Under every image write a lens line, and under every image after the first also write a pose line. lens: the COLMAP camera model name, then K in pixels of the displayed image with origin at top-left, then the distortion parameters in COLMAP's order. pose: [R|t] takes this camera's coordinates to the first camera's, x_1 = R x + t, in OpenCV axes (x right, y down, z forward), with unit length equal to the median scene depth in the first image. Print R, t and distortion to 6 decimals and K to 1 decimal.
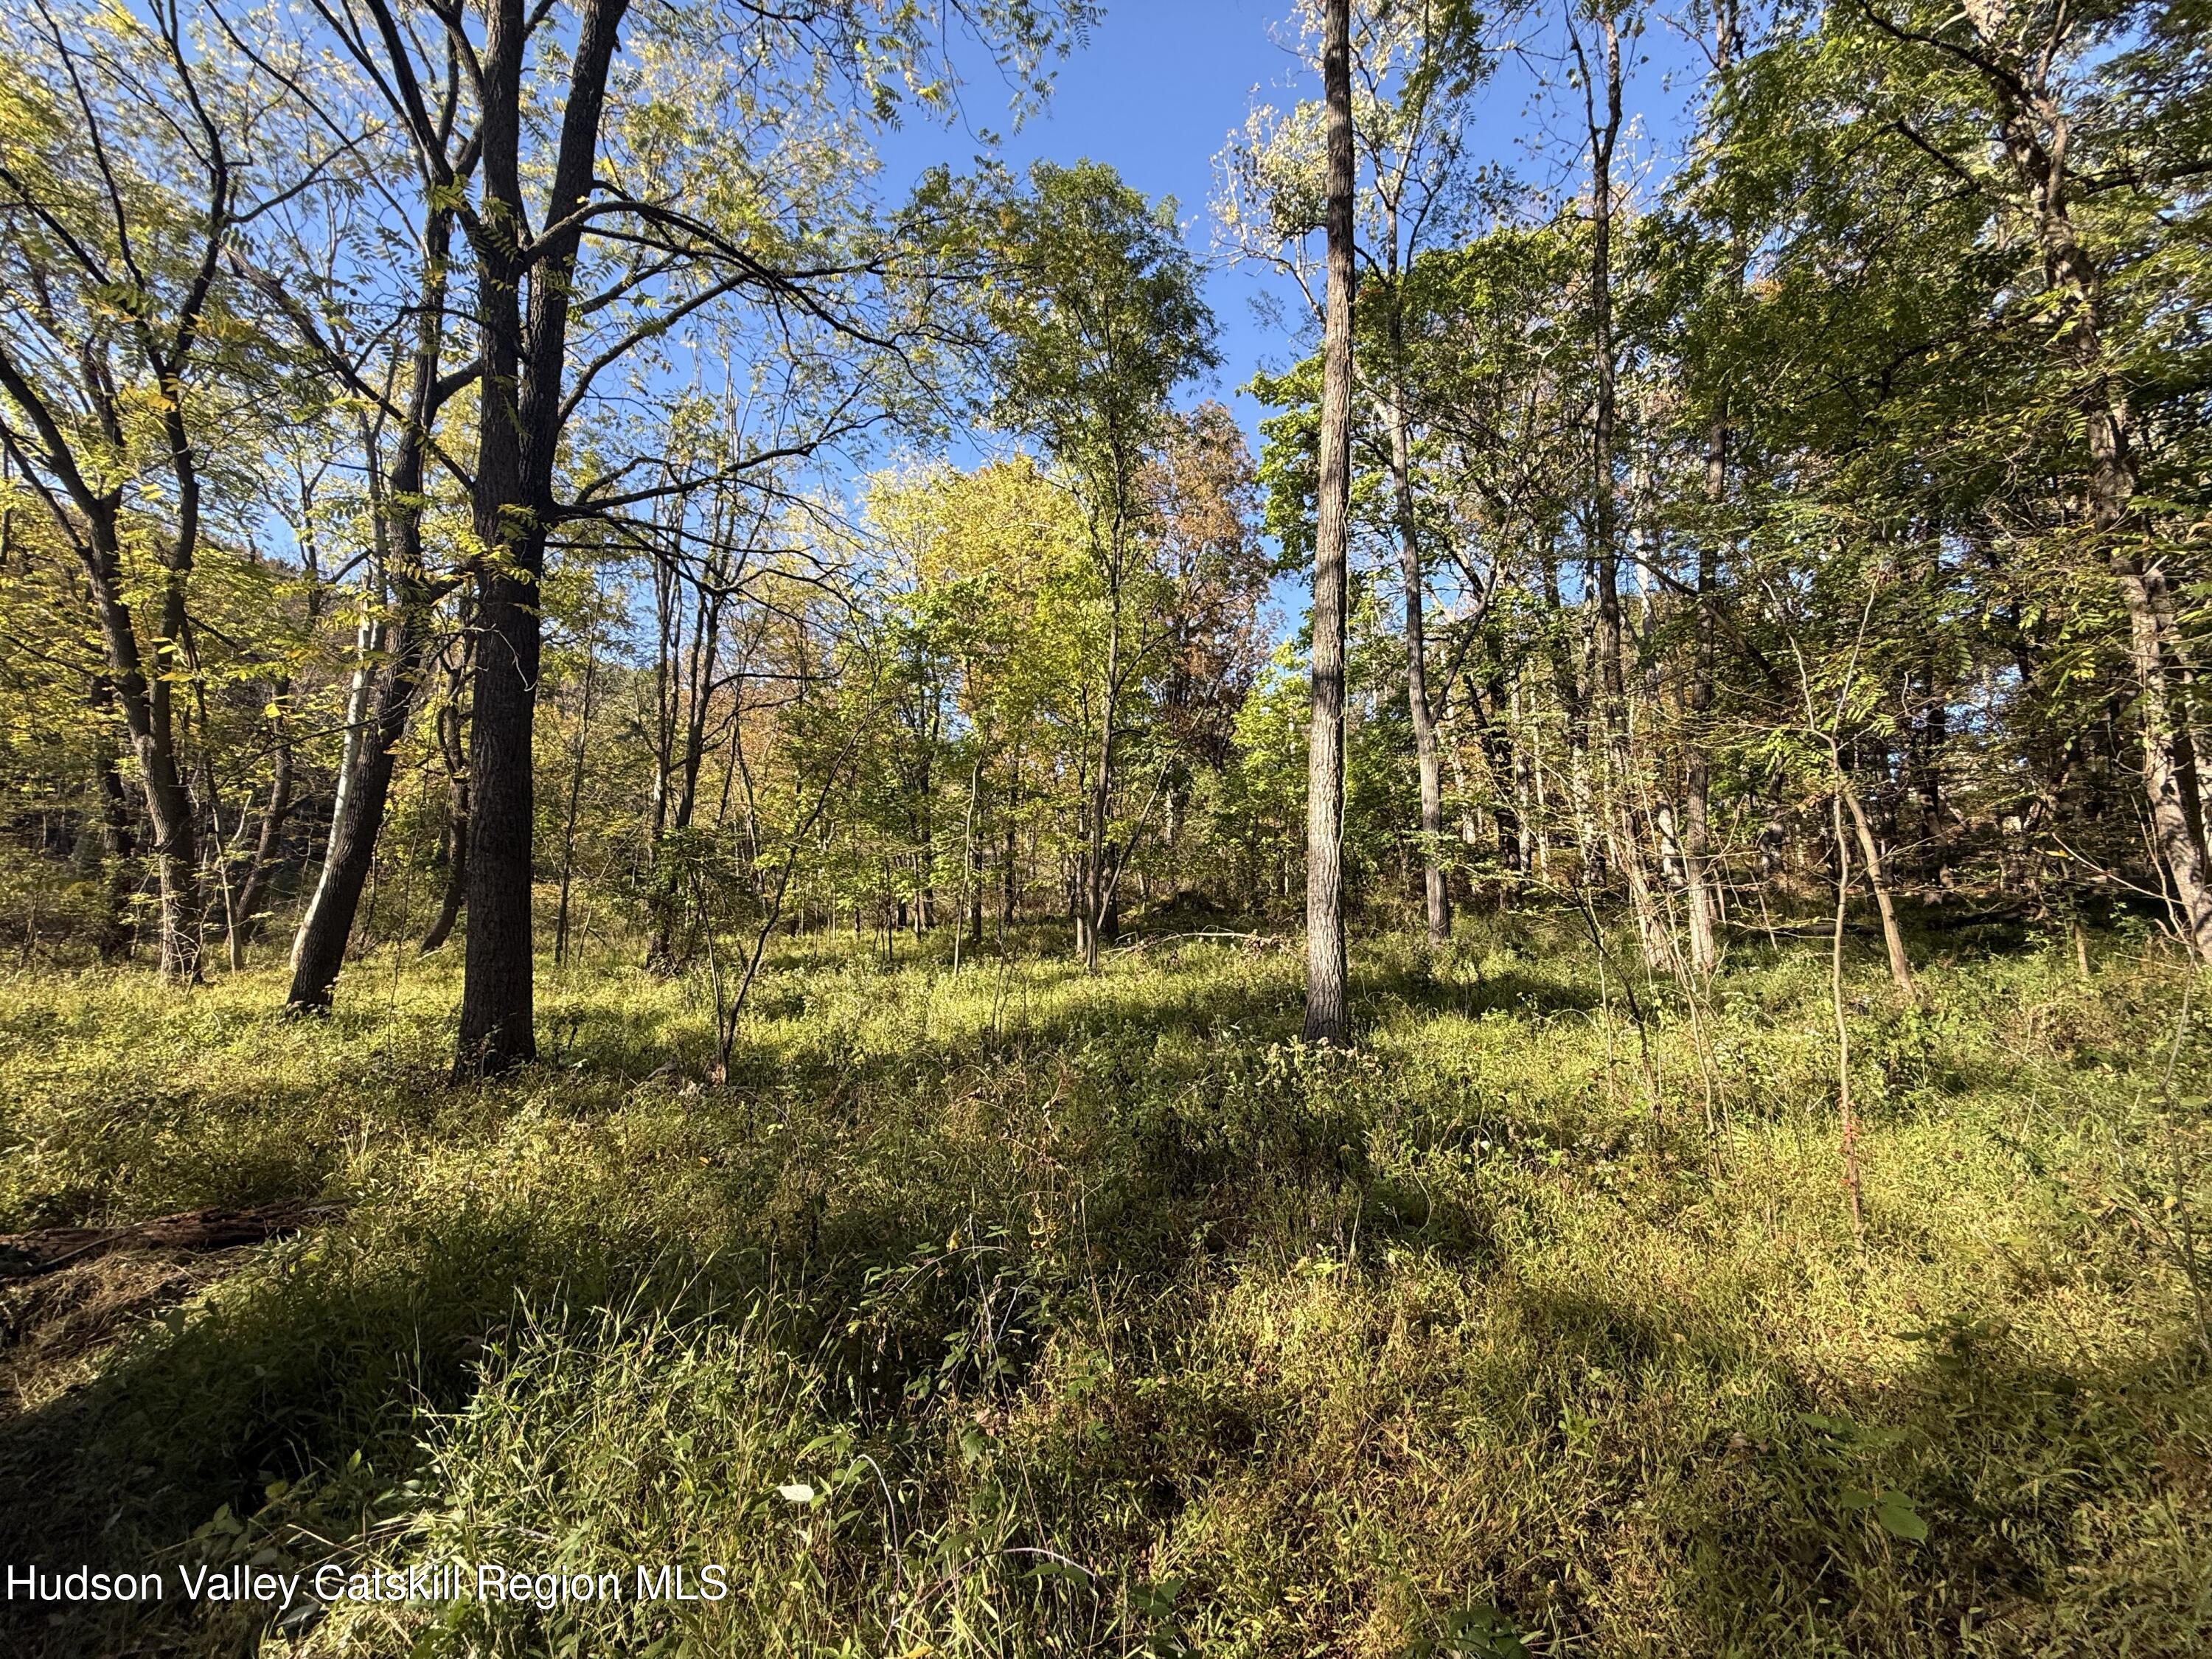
lens RADIAL K [[889.4, 0, 1111.5], [0, 889.4, 829.1], [0, 0, 1]] dist [0.000277, -0.000080]
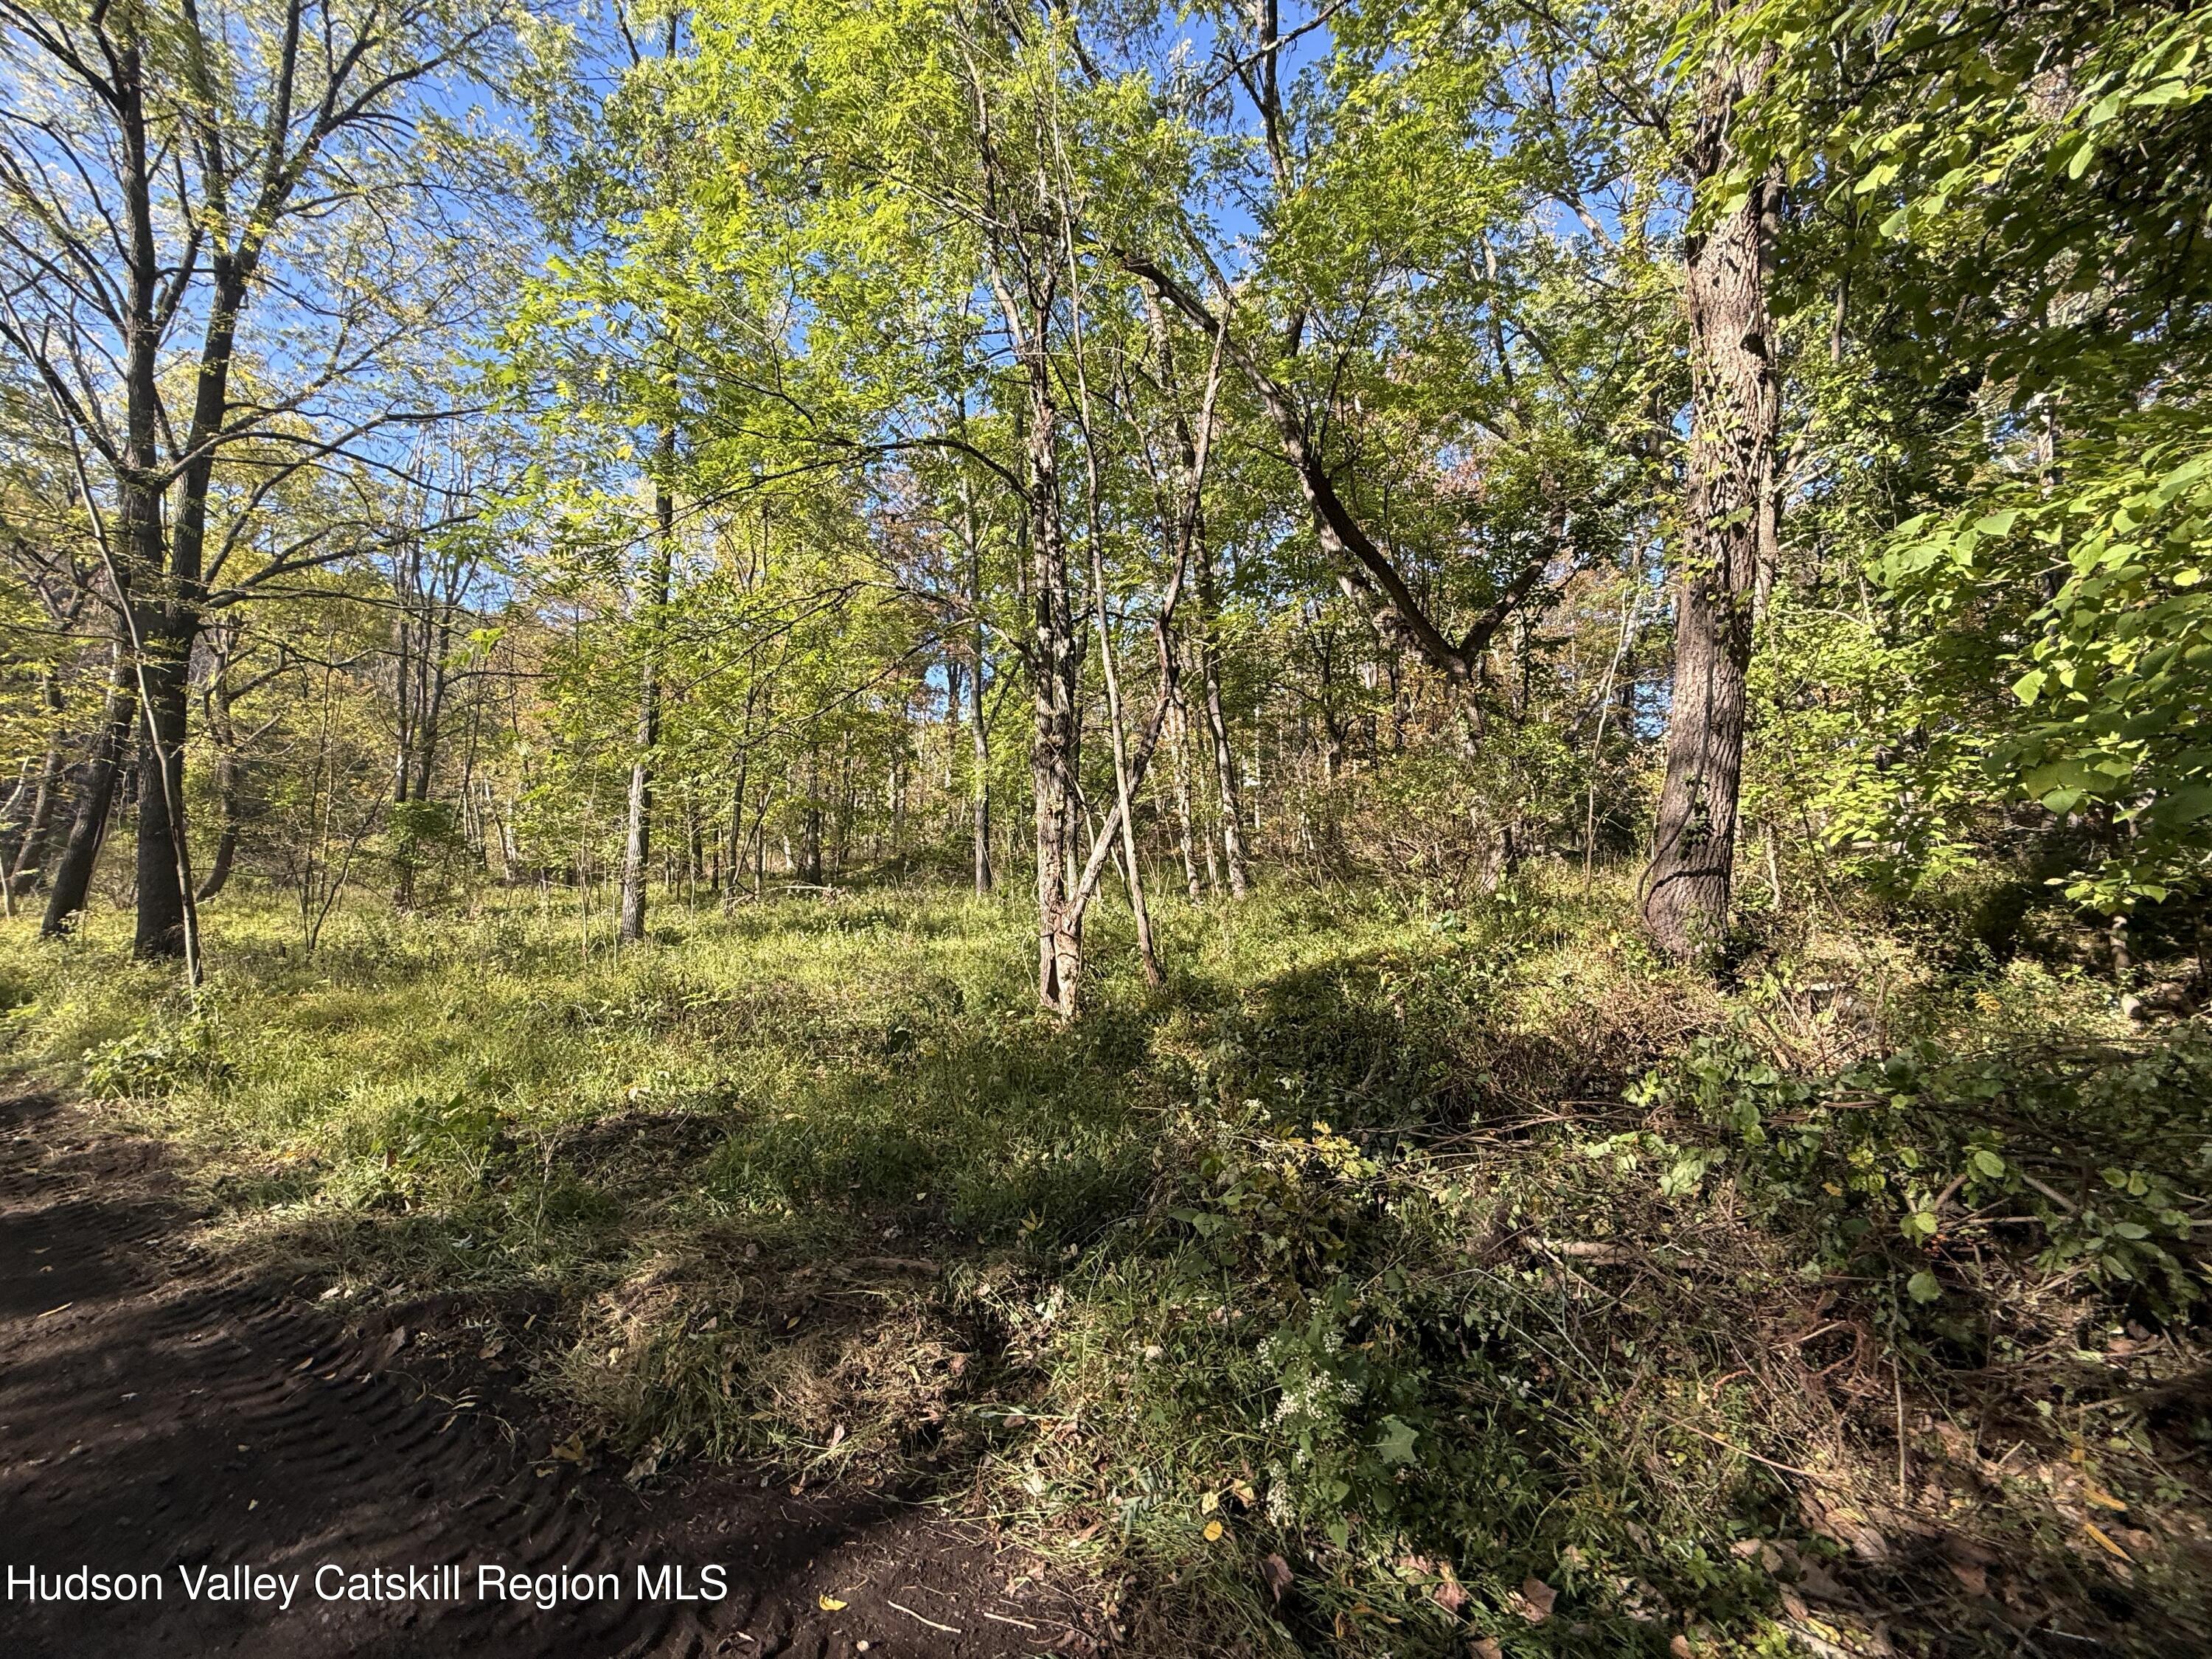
lens RADIAL K [[889.4, 0, 1101.0], [0, 889.4, 832.5], [0, 0, 1]] dist [0.000277, -0.000080]
pose [[0.994945, 0.005395, 0.100274, 0.496372], [-0.011366, 0.998189, 0.059068, -0.060187], [-0.099774, -0.059909, 0.993205, -0.466880]]
